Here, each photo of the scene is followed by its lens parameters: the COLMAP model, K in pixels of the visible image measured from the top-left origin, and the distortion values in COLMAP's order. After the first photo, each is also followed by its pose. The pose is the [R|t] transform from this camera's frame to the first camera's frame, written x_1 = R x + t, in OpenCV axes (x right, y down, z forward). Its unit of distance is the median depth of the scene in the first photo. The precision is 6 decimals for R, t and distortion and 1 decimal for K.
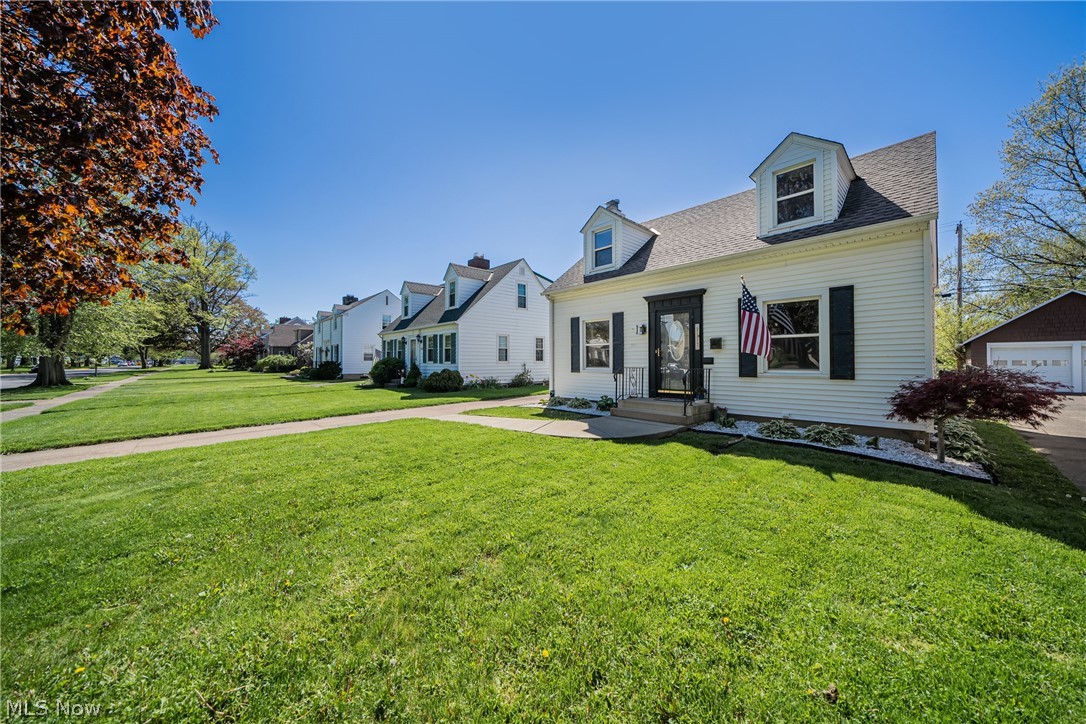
lens RADIAL K [[372.1, 0, 542.8], [0, 372.1, 358.1], [0, 0, 1]] dist [-0.000461, -0.000003]
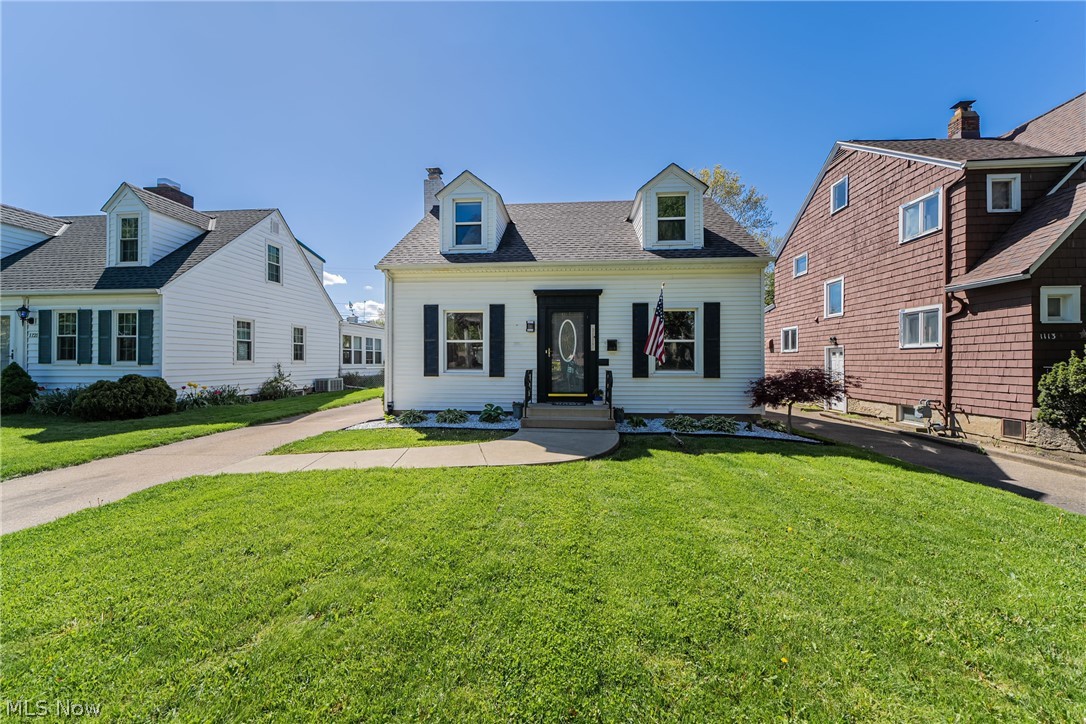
lens RADIAL K [[385.8, 0, 541.0], [0, 385.8, 360.1], [0, 0, 1]] dist [-0.001027, -0.000147]
pose [[0.739541, 0.004722, 0.673095, -0.325577], [-0.010134, 0.999940, 0.004119, -0.000561], [-0.673036, -0.009867, 0.739544, 0.296920]]
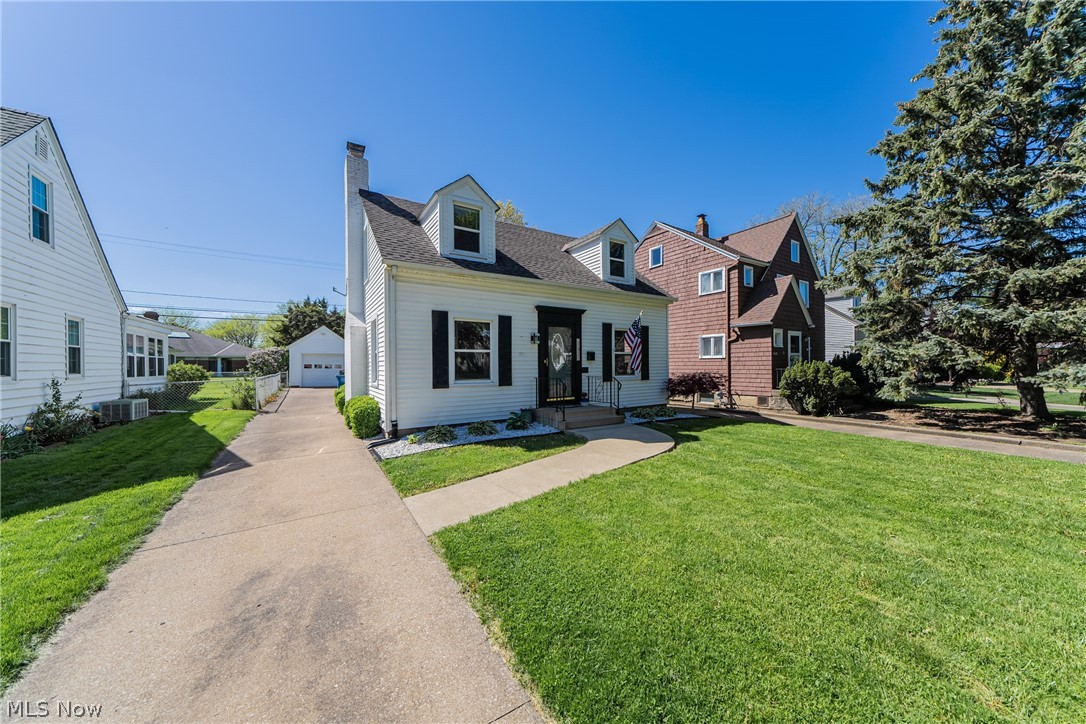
lens RADIAL K [[369.8, 0, 541.3], [0, 369.8, 365.5], [0, 0, 1]] dist [-0.001038, 0.000074]
pose [[0.188068, -0.002002, 0.982154, -0.658626], [-0.002455, 0.999994, 0.002509, -0.008265], [-0.982153, -0.002883, 0.188062, 0.784365]]
